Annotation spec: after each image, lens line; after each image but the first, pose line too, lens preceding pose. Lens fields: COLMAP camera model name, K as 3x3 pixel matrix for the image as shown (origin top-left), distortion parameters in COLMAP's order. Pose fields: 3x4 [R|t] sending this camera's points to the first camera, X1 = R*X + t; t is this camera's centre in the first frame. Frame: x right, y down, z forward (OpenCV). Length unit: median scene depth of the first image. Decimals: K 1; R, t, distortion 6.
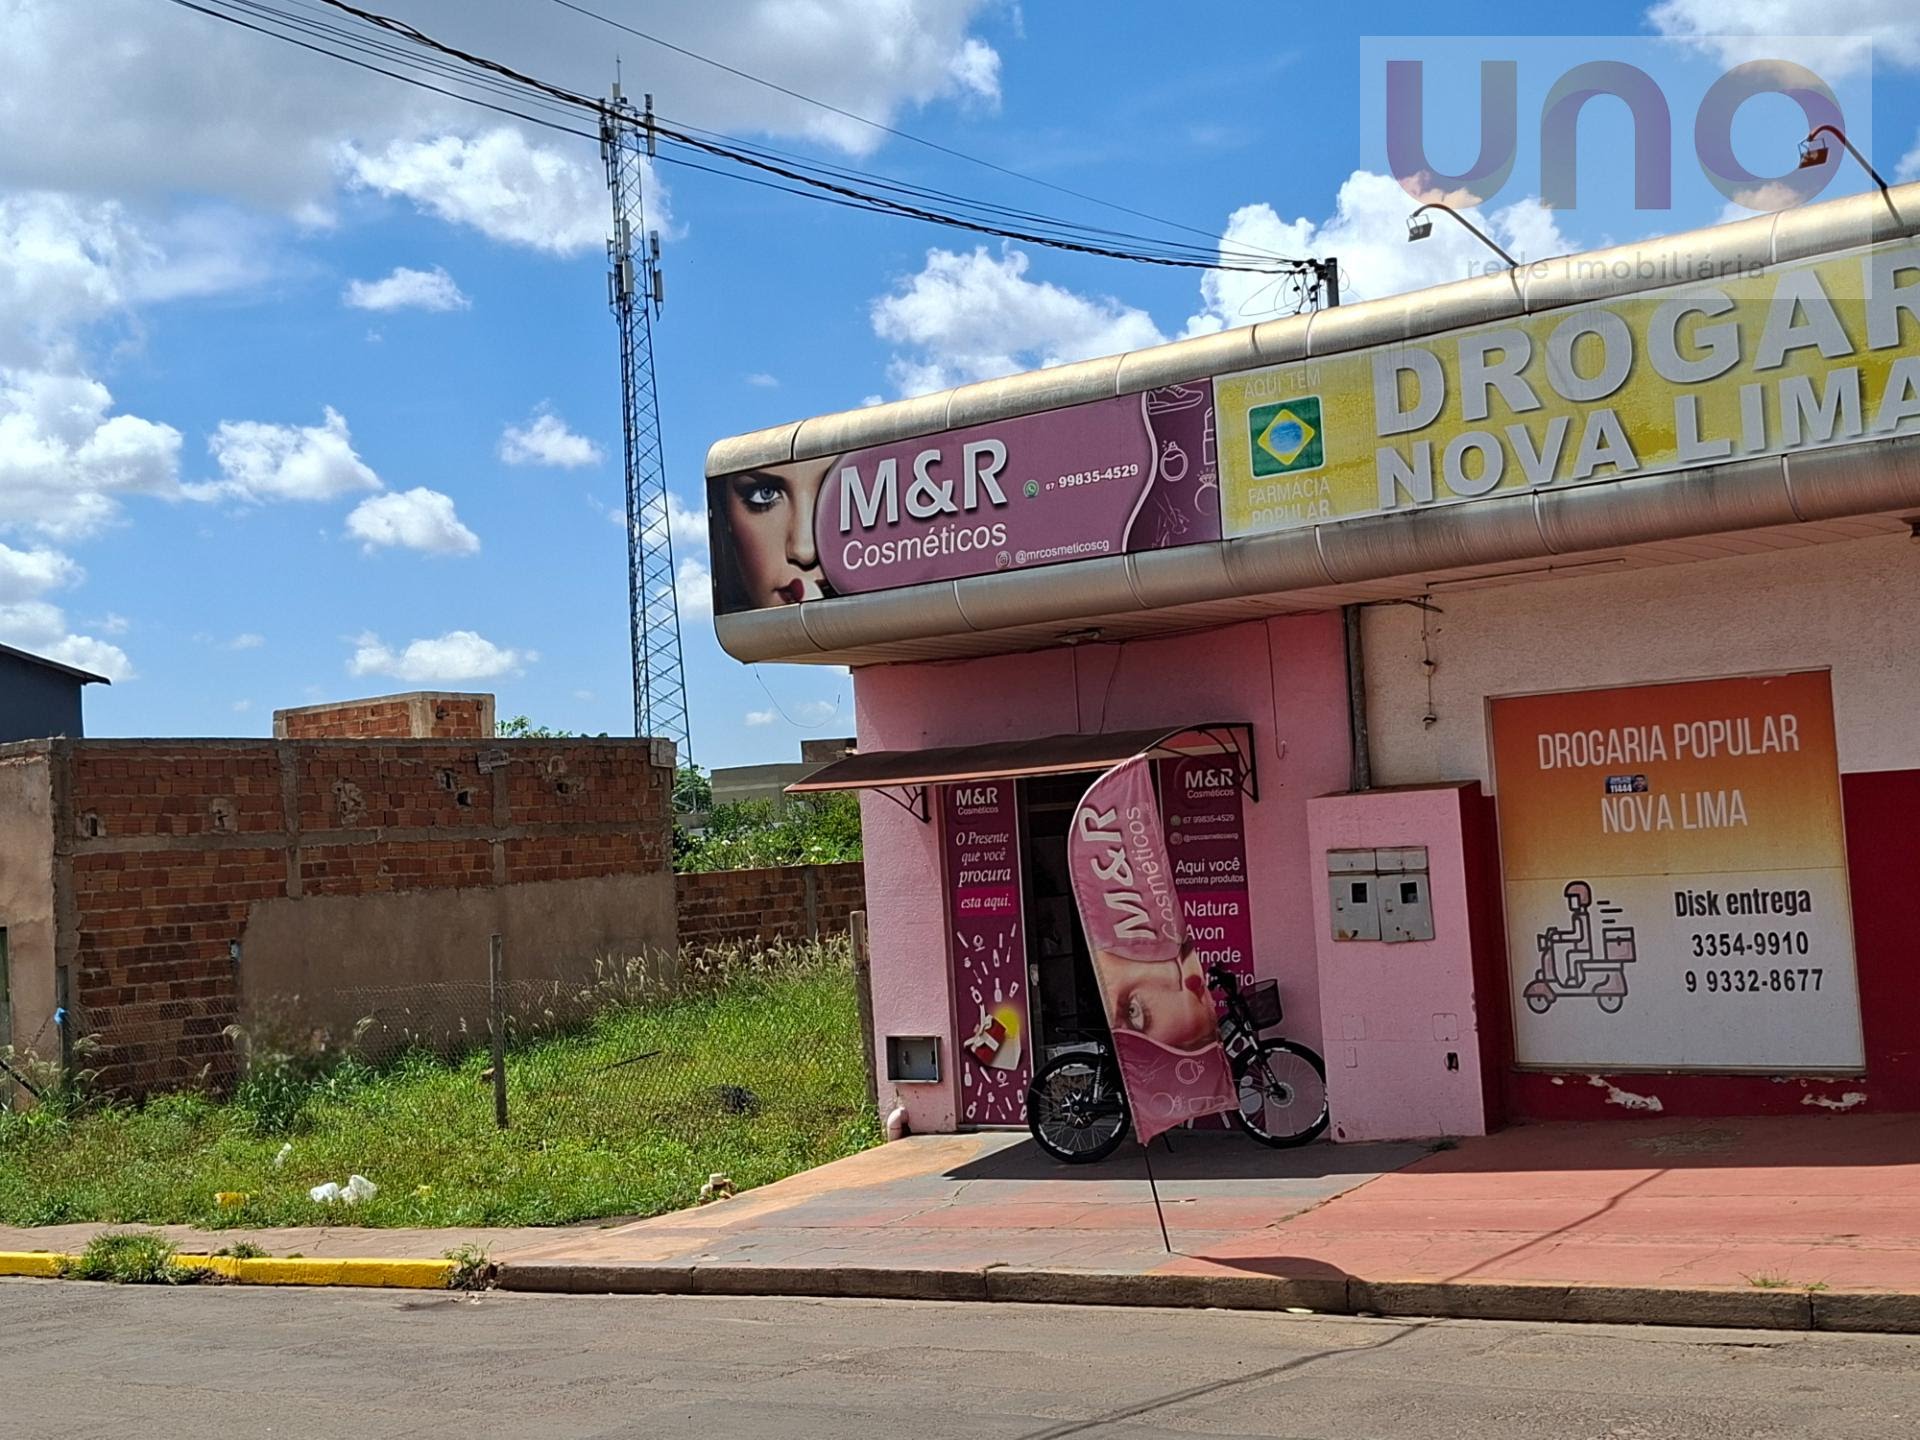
lens RADIAL K [[2520.9, 0, 974.8], [0, 2520.9, 716.8], [0, 0, 1]] dist [0.123779, 0.000000]
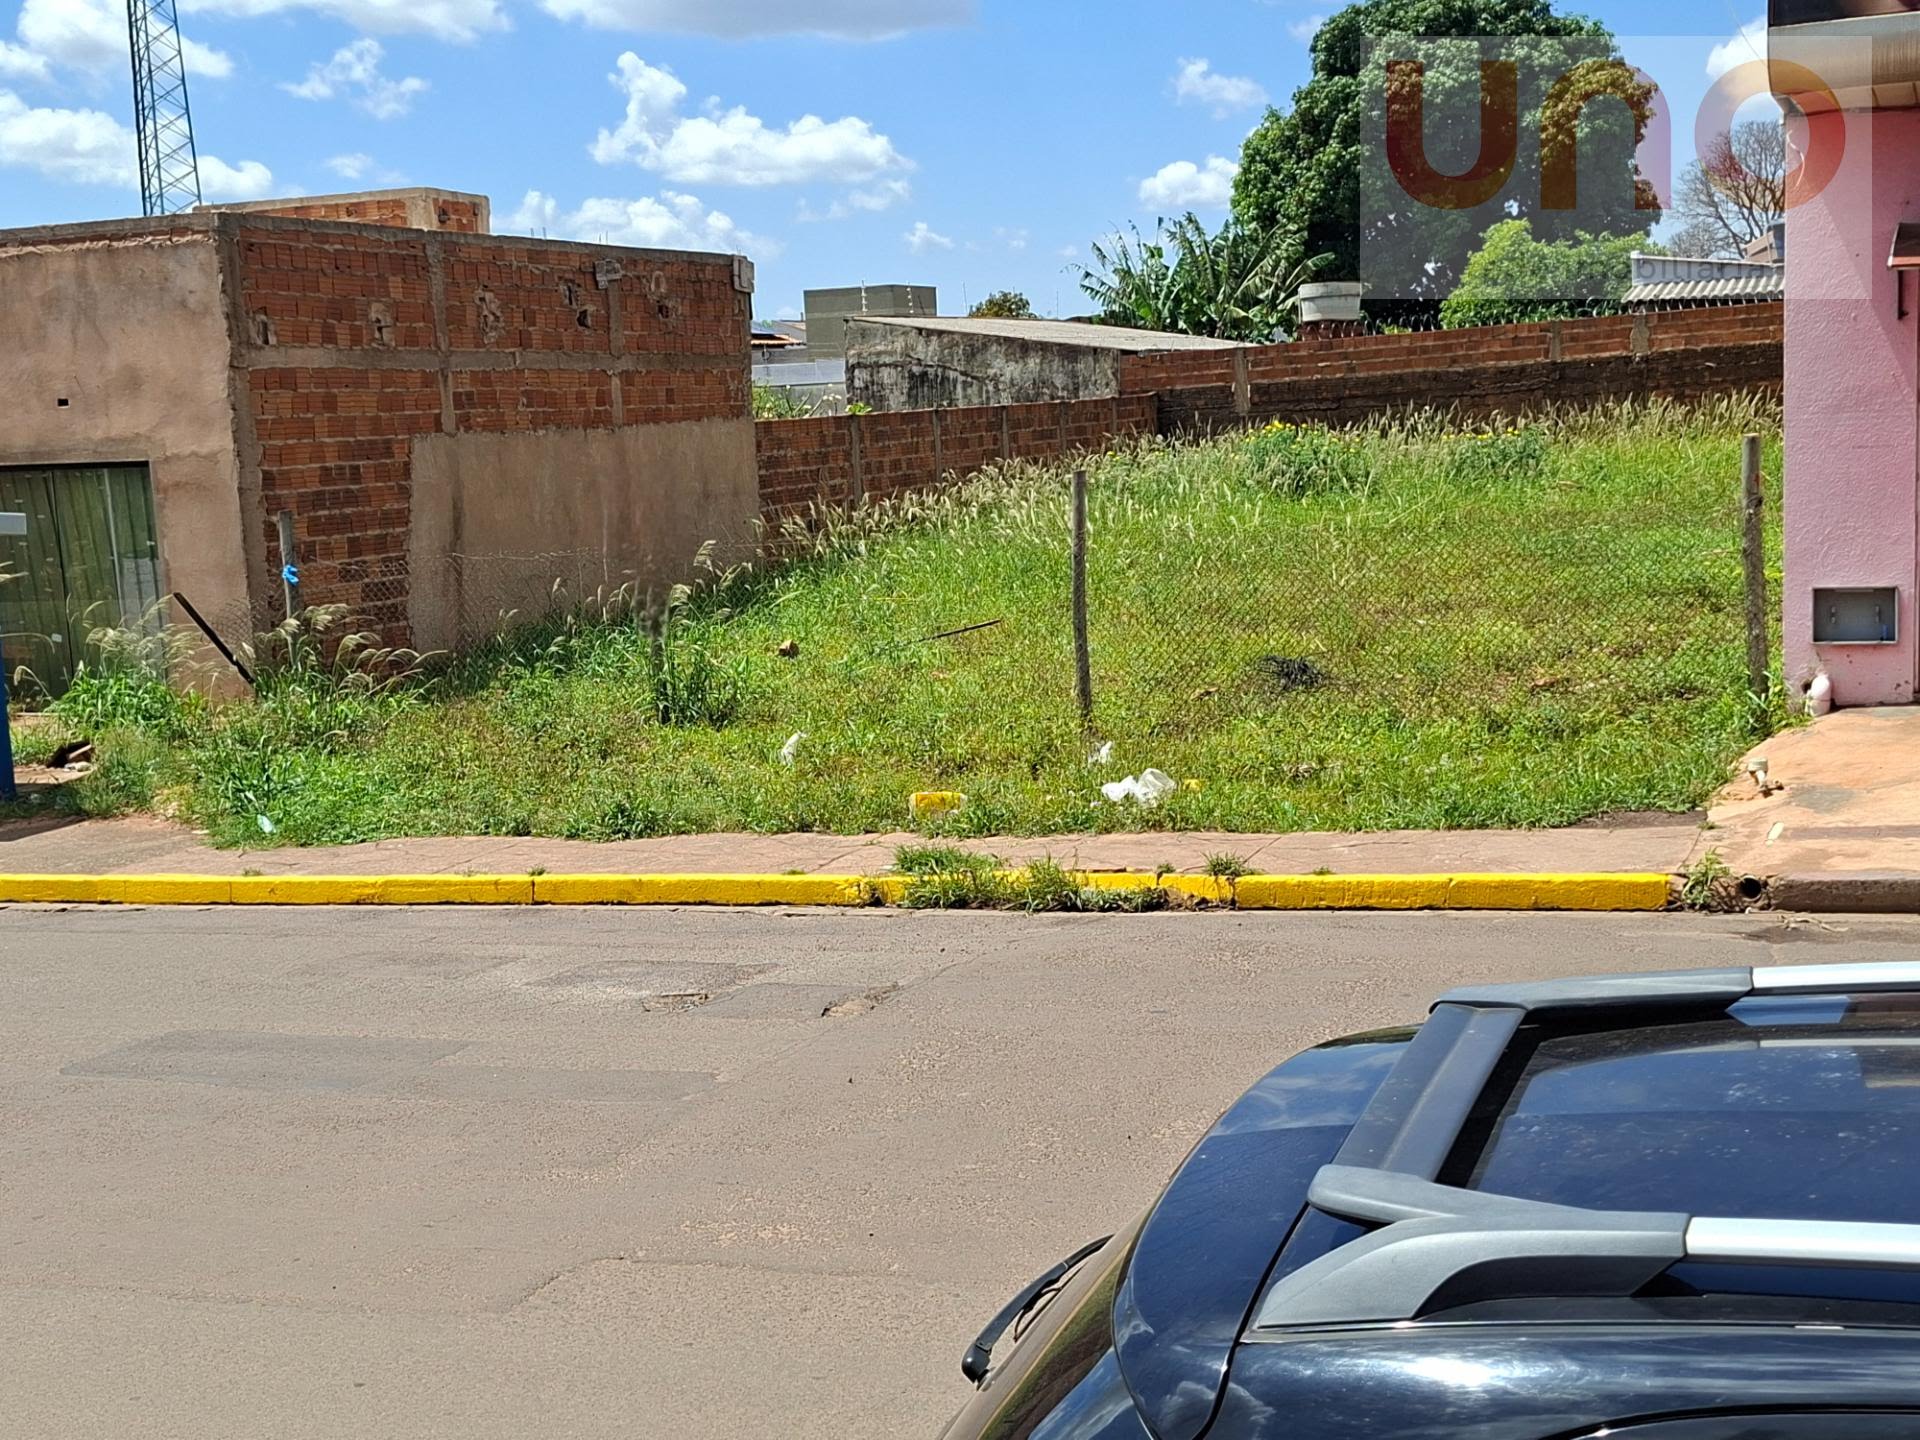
lens RADIAL K [[2520.9, 0, 993.9], [0, 2520.9, 686.8], [0, 0, 1]] dist [0.123779, 0.000000]
pose [[0.962299, -0.015459, 0.271555, -0.328732], [-0.025455, 0.988883, 0.146498, 0.029341], [-0.270801, -0.147887, 0.951208, 0.189458]]
